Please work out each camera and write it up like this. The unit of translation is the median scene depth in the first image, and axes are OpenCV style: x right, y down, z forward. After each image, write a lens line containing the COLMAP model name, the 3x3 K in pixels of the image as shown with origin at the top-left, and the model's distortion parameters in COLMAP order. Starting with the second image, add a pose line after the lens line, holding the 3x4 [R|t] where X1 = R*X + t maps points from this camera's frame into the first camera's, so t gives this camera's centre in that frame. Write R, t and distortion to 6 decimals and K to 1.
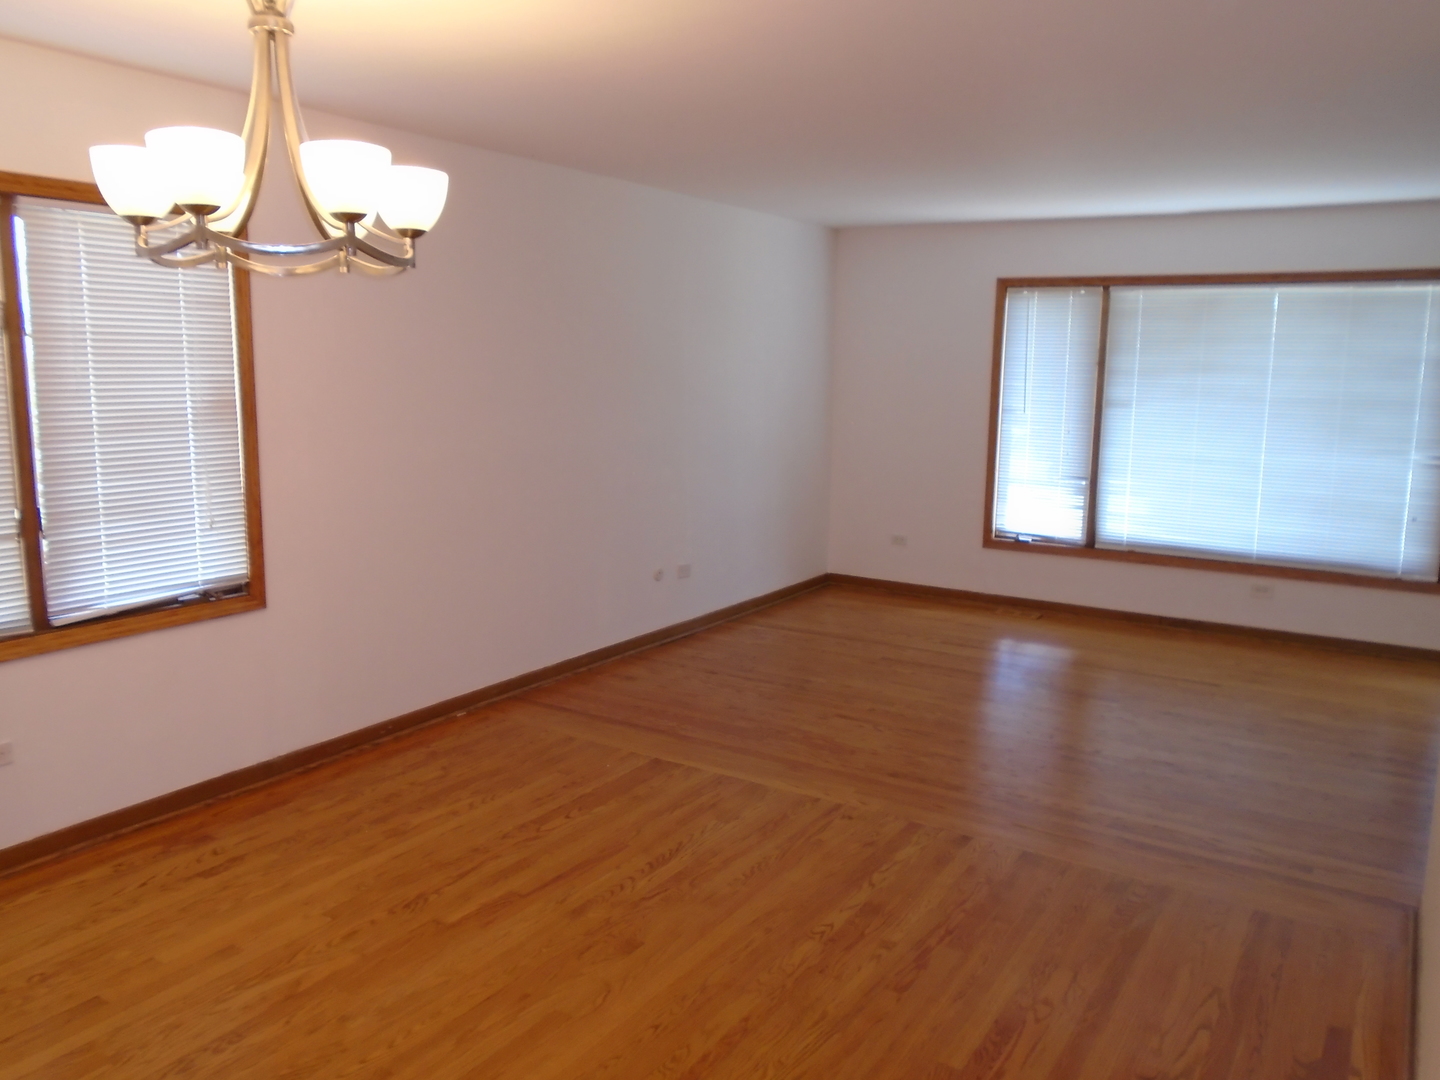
lens RADIAL K [[1112.0, 0, 717.4], [0, 1112.0, 542.3], [0, 0, 1]] dist [-0.009328, 0.010097]
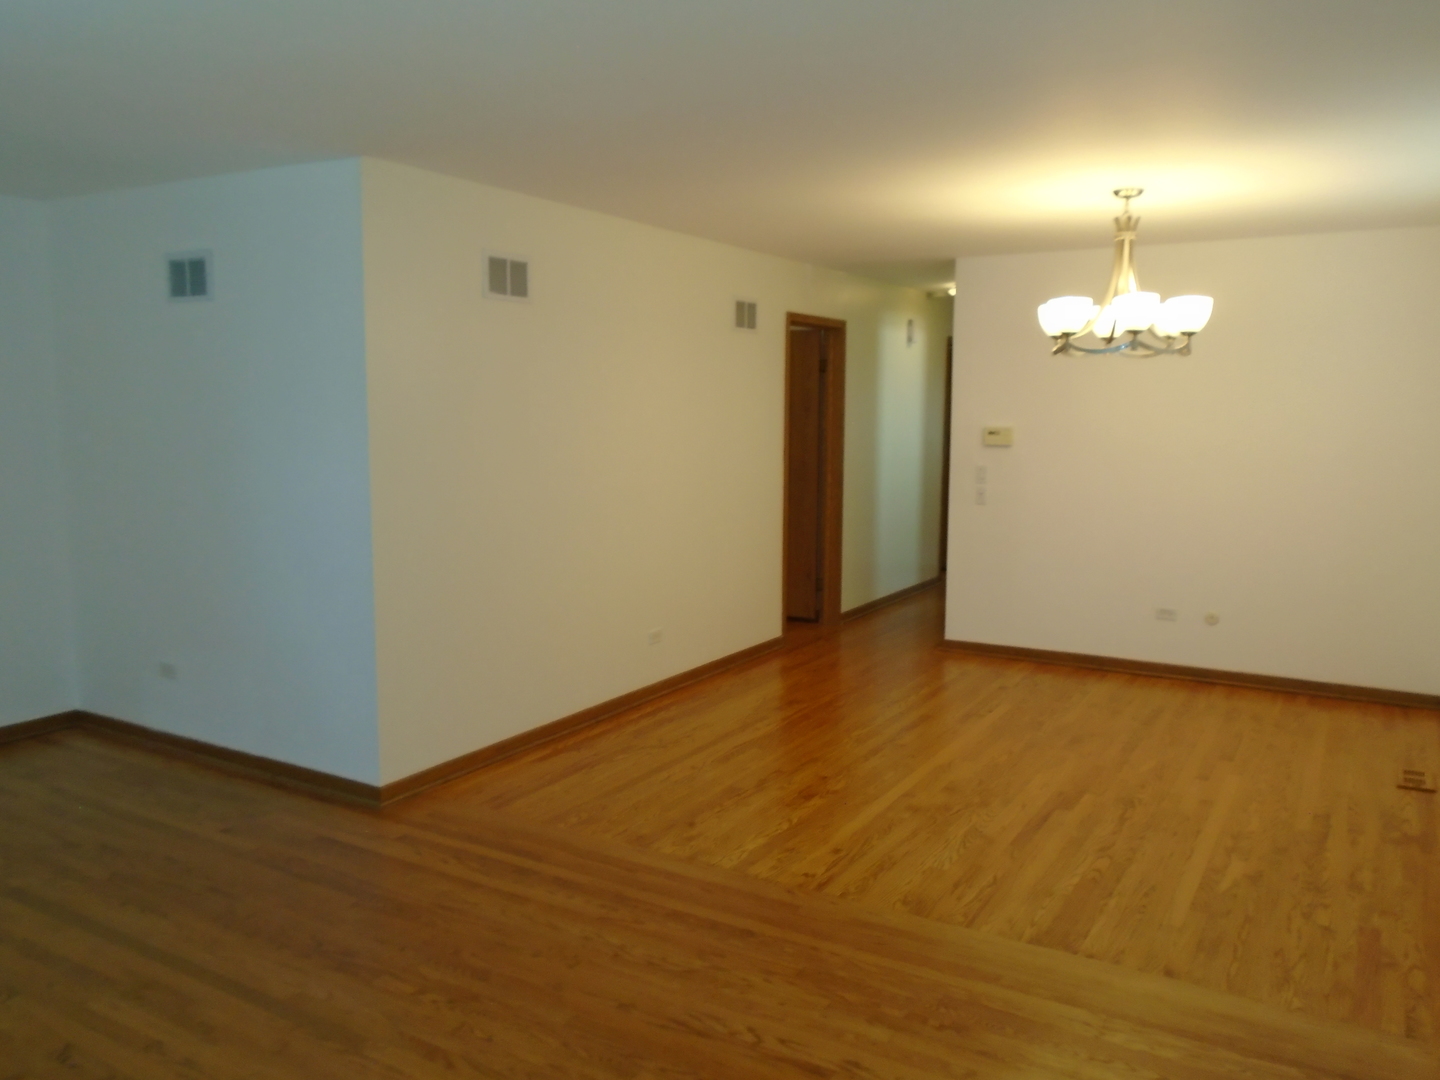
lens RADIAL K [[1112.0, 0, 716.9], [0, 1112.0, 535.4], [0, 0, 1]] dist [-0.009328, 0.010097]
pose [[-0.999425, -0.013789, -0.030982, 0.243249], [-0.021884, 0.960152, 0.278622, -0.312213], [0.025905, 0.279139, -0.959901, 1.941446]]
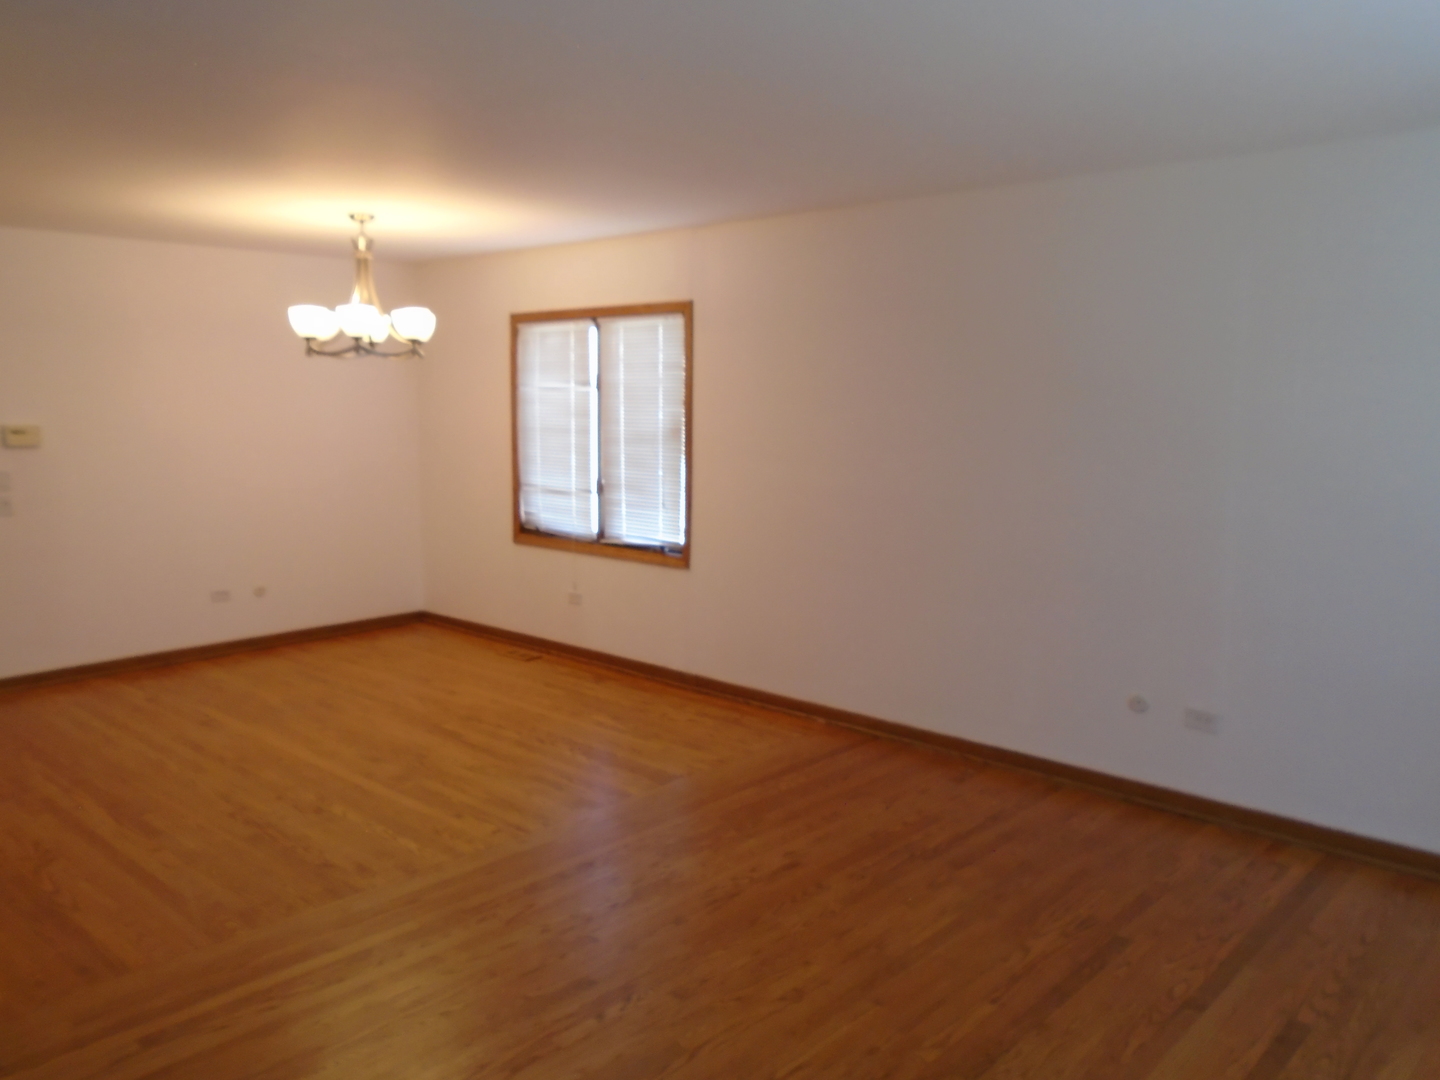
lens RADIAL K [[1112.0, 0, 716.8], [0, 1112.0, 537.4], [0, 0, 1]] dist [-0.009328, 0.010097]
pose [[-0.178766, 0.110244, -0.977696, 1.138974], [-0.166430, 0.975995, 0.140483, -0.216975], [0.969713, 0.187832, -0.156126, 1.393843]]
